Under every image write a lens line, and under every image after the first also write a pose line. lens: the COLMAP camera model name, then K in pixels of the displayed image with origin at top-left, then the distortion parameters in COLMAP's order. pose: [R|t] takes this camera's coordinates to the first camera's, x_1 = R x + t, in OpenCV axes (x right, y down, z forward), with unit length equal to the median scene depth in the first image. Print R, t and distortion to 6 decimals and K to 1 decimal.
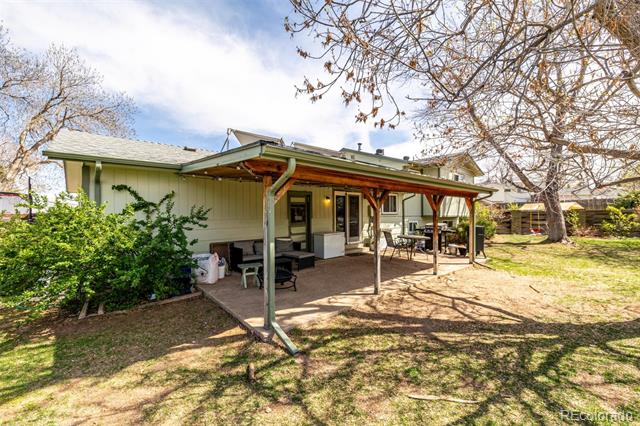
lens RADIAL K [[276.6, 0, 320.7], [0, 276.6, 212.6], [0, 0, 1]] dist [-0.000020, -0.000273]
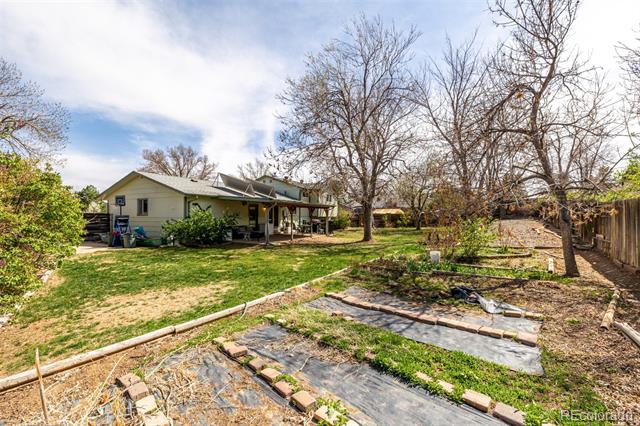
lens RADIAL K [[276.6, 0, 320.2], [0, 276.6, 214.2], [0, 0, 1]] dist [-0.000020, -0.000273]
pose [[0.934672, 0.007263, 0.355436, -0.332781], [-0.006997, 0.999973, -0.002035, 0.000188], [-0.355441, -0.000585, 0.934698, -1.121999]]
